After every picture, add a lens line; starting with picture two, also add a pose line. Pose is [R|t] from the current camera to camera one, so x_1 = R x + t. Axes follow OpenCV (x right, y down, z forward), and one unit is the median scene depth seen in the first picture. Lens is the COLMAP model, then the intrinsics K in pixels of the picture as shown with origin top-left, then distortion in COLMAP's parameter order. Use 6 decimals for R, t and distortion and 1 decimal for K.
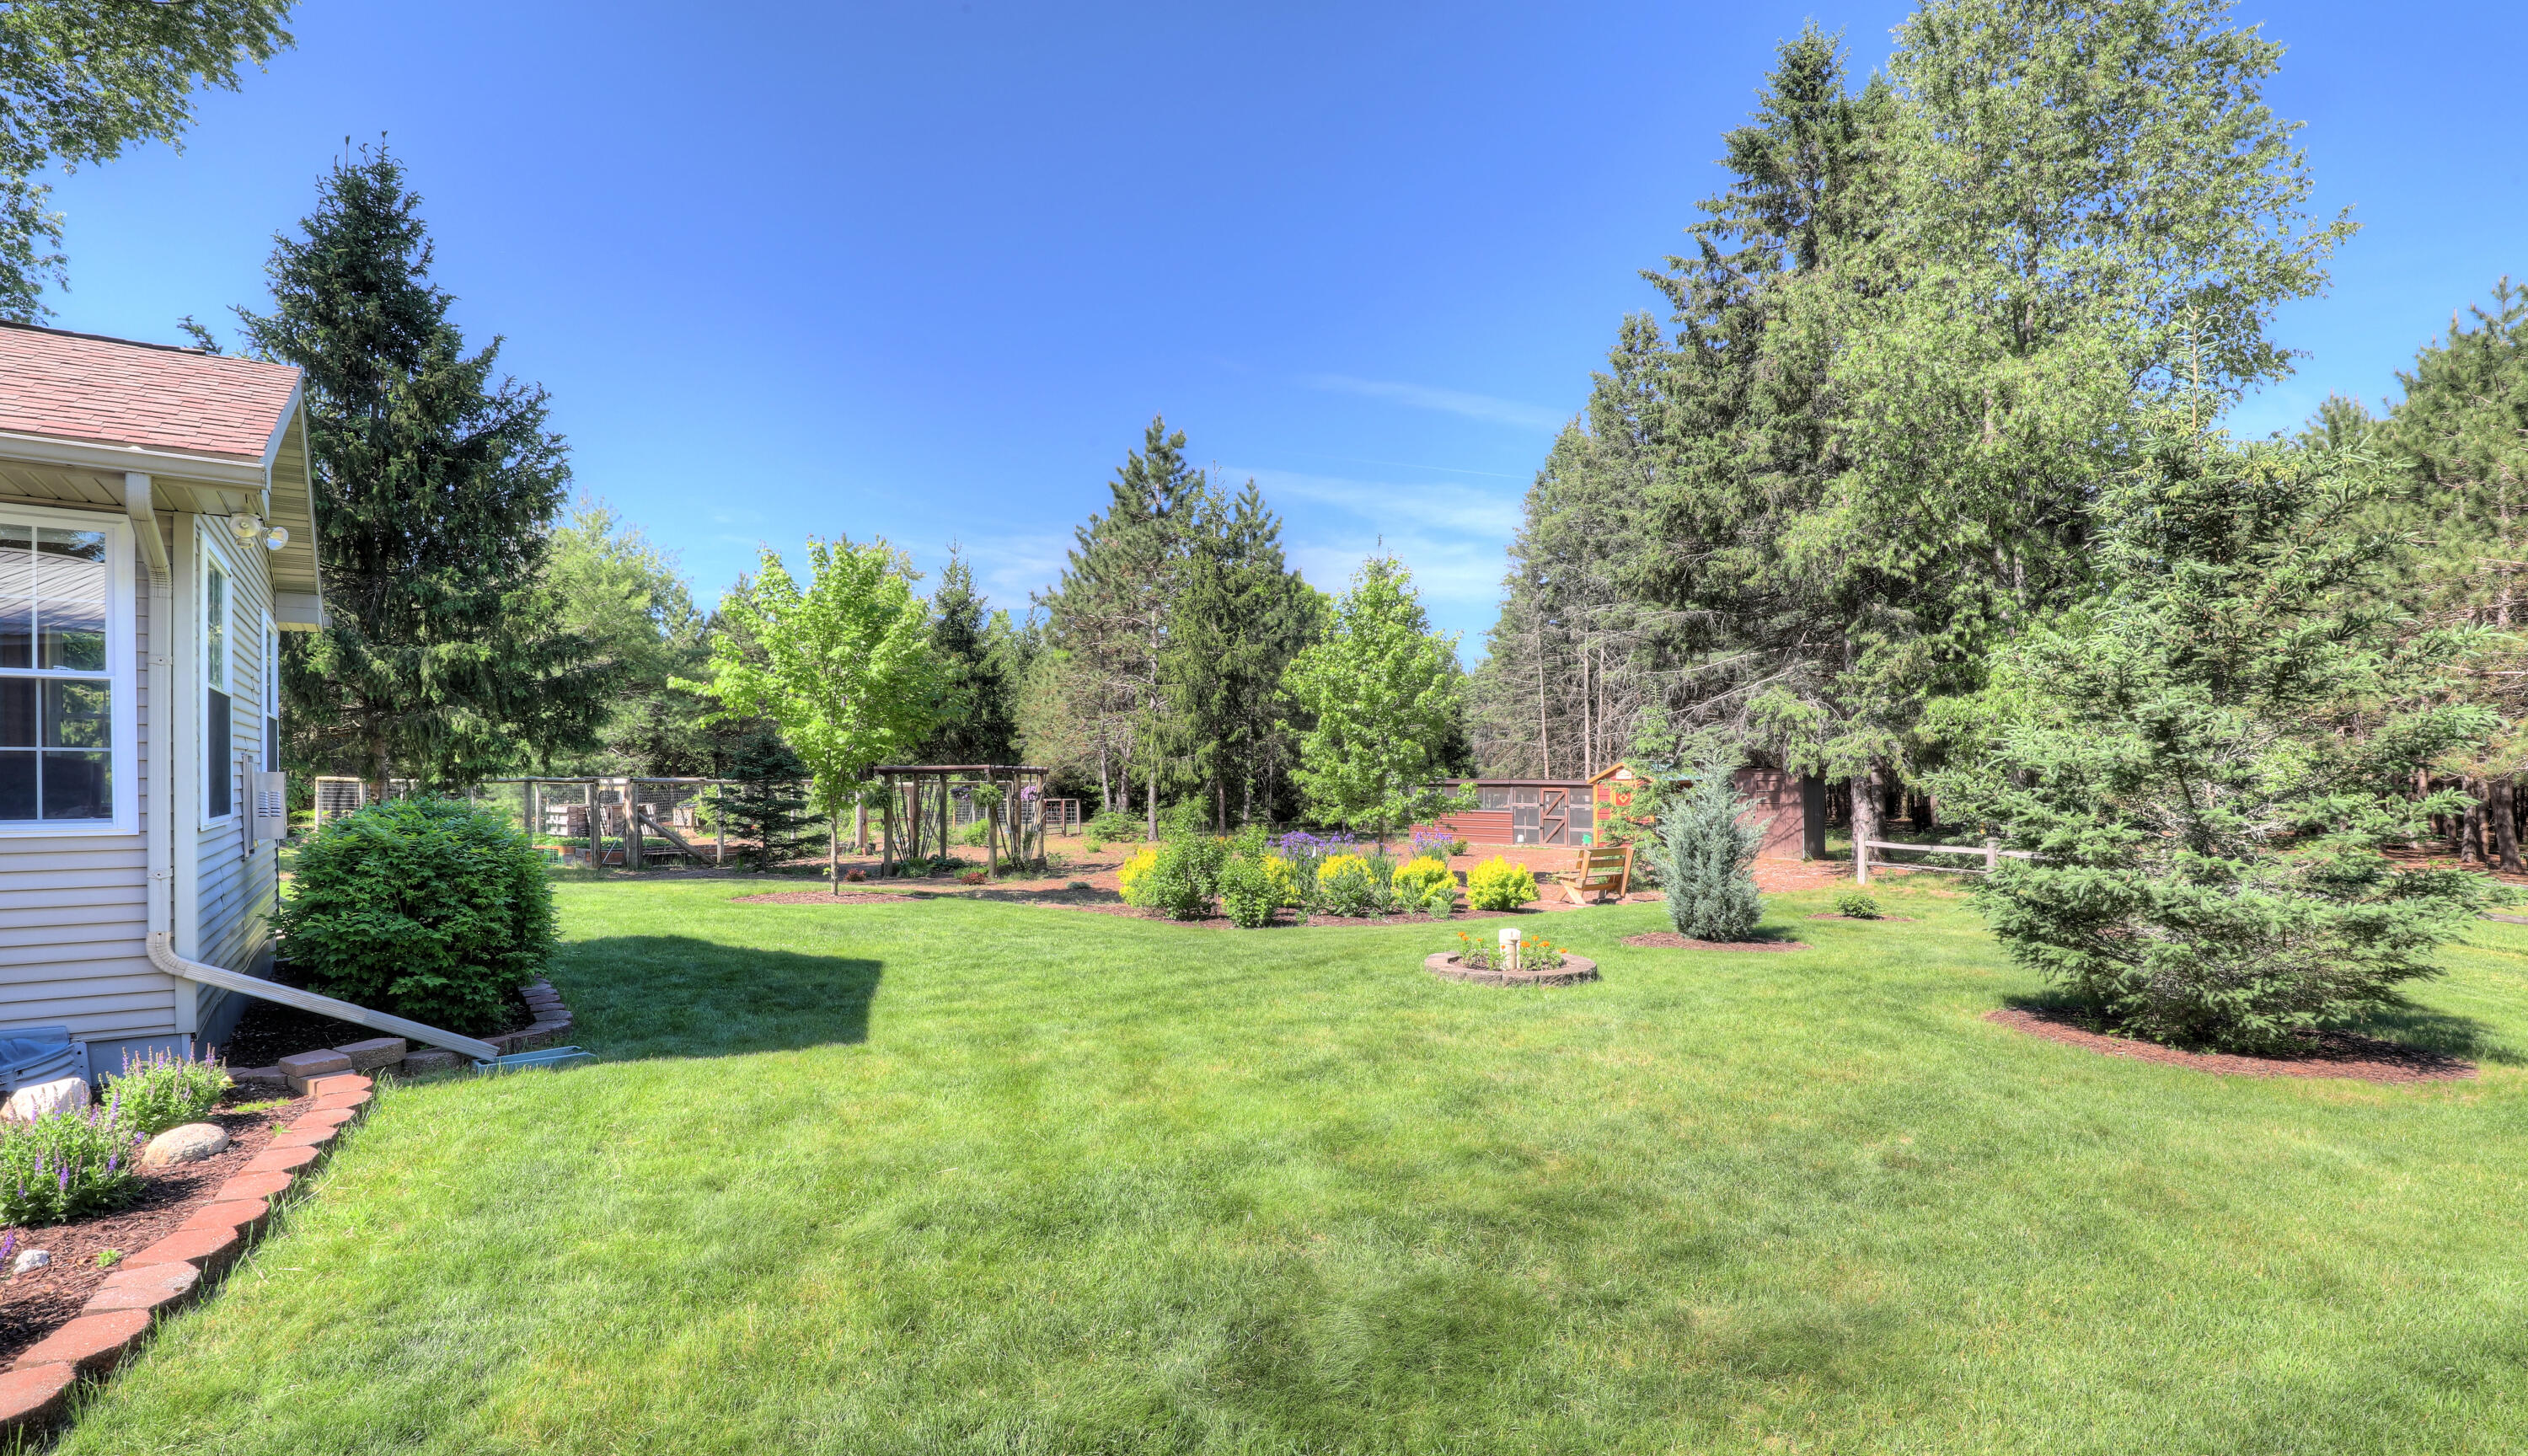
lens RADIAL K [[1189.8, 0, 1258.2], [0, 1189.8, 806.0], [0, 0, 1]] dist [-0.000144, -0.000063]
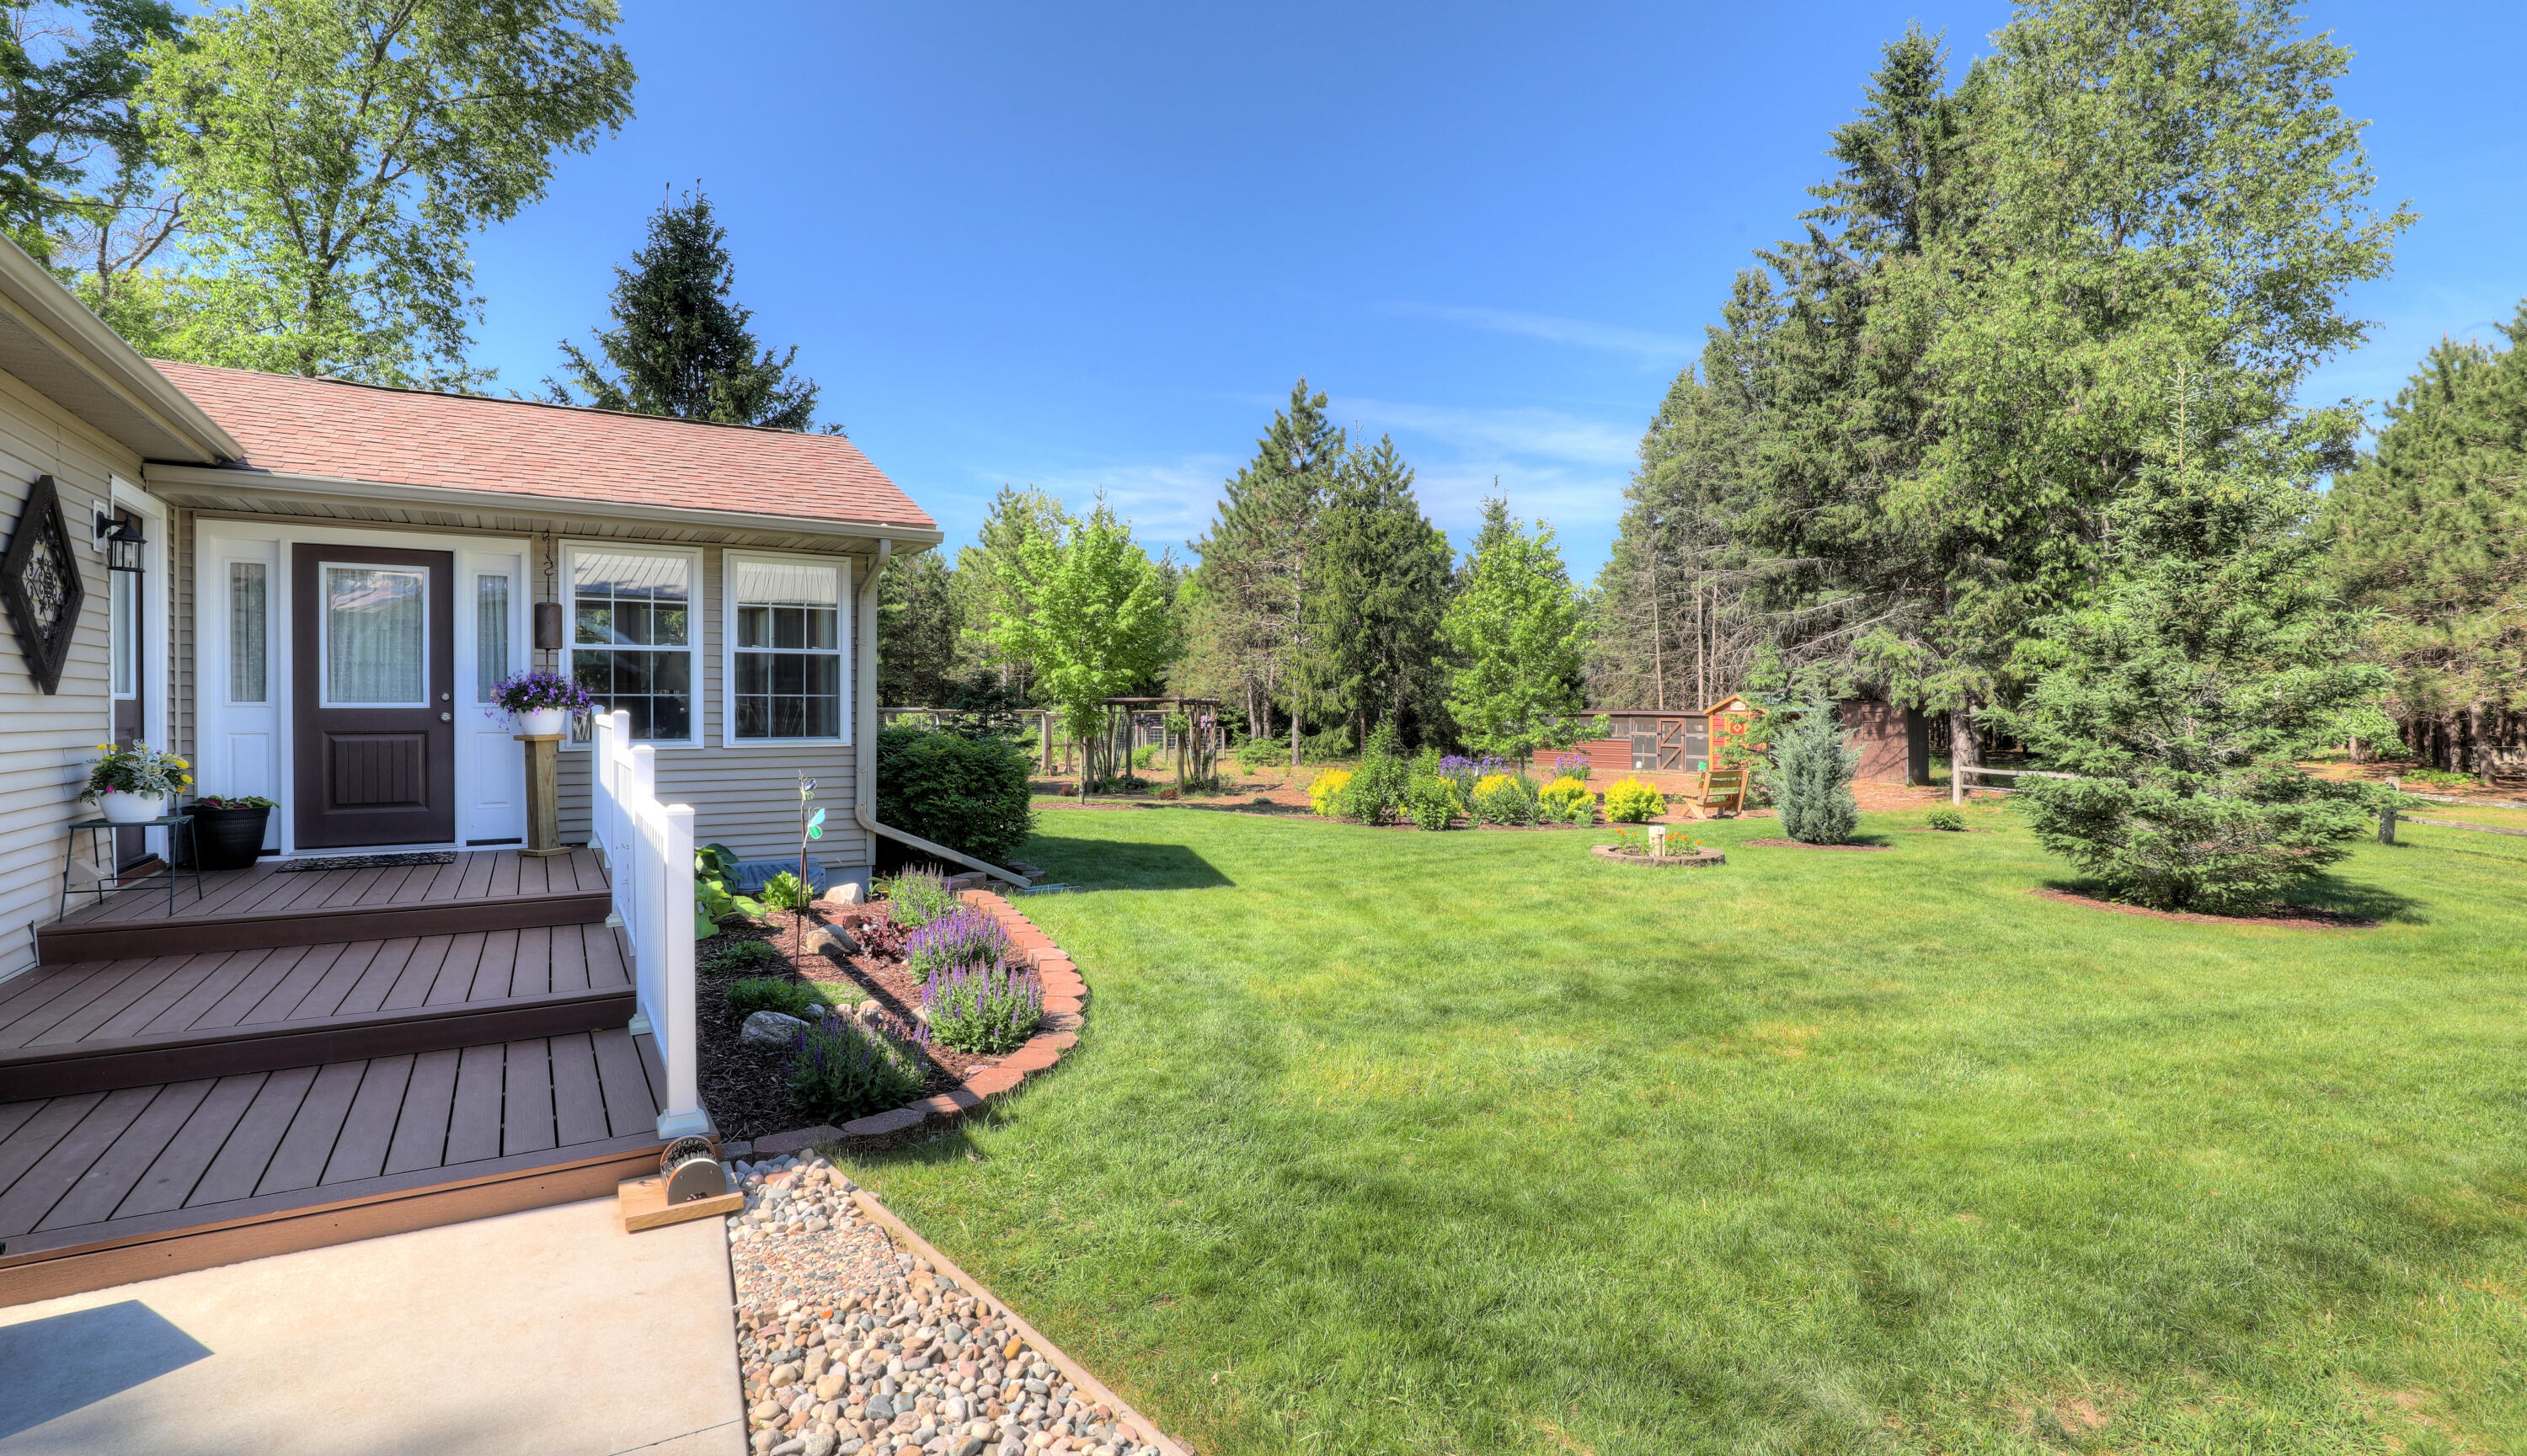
lens RADIAL K [[1200.5, 0, 1263.5], [0, 1200.5, 728.0], [0, 0, 1]] dist [-0.000355, -0.000093]
pose [[0.997261, 0.003070, -0.073902, -0.062589], [-0.003473, 0.999980, -0.005329, 0.001317], [0.073884, 0.005571, 0.997251, -0.180340]]
